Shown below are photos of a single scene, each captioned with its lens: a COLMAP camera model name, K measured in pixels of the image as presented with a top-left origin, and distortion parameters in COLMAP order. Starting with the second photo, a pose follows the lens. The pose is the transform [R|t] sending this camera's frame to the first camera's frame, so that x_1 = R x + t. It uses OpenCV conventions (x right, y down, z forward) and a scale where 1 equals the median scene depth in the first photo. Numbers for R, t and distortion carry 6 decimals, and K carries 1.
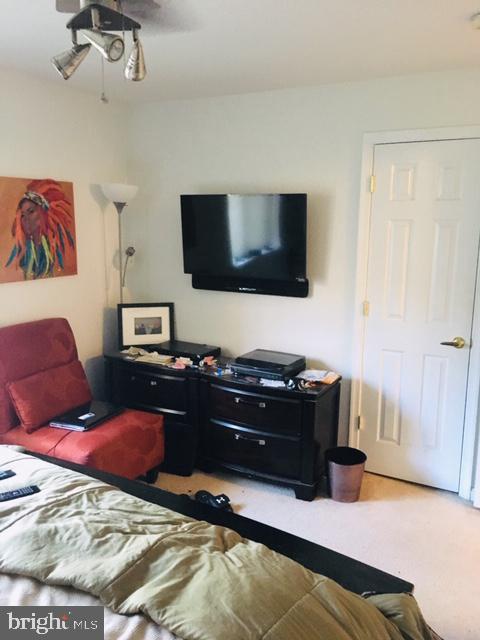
lens RADIAL K [[544.2, 0, 240.0], [0, 544.2, 320.0], [0, 0, 1]] dist [0.094372, -0.137744]
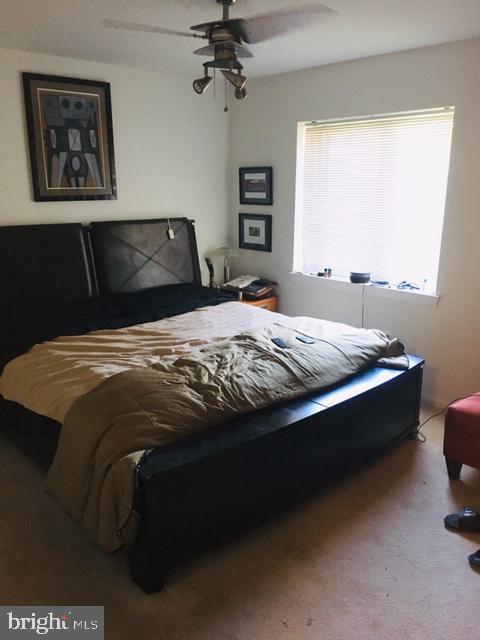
lens RADIAL K [[544.2, 0, 240.0], [0, 544.2, 320.0], [0, 0, 1]] dist [0.094372, -0.137744]
pose [[-0.290080, 0.227301, -0.929617, 1.369877], [-0.177266, 0.941813, 0.285597, -0.247626], [0.940441, 0.247636, -0.232908, 1.455580]]
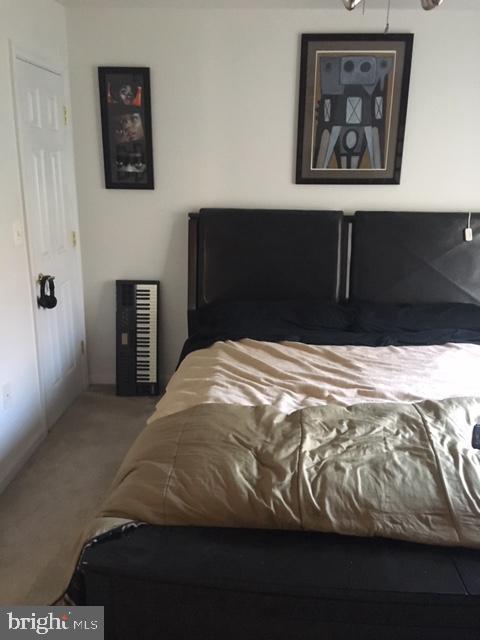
lens RADIAL K [[544.2, 0, 240.0], [0, 544.2, 320.0], [0, 0, 1]] dist [0.094372, -0.137744]
pose [[-0.880261, 0.107129, -0.462238, 0.481683], [-0.111586, 0.900119, 0.421111, -0.286418], [0.461182, 0.422267, -0.780386, 1.720783]]
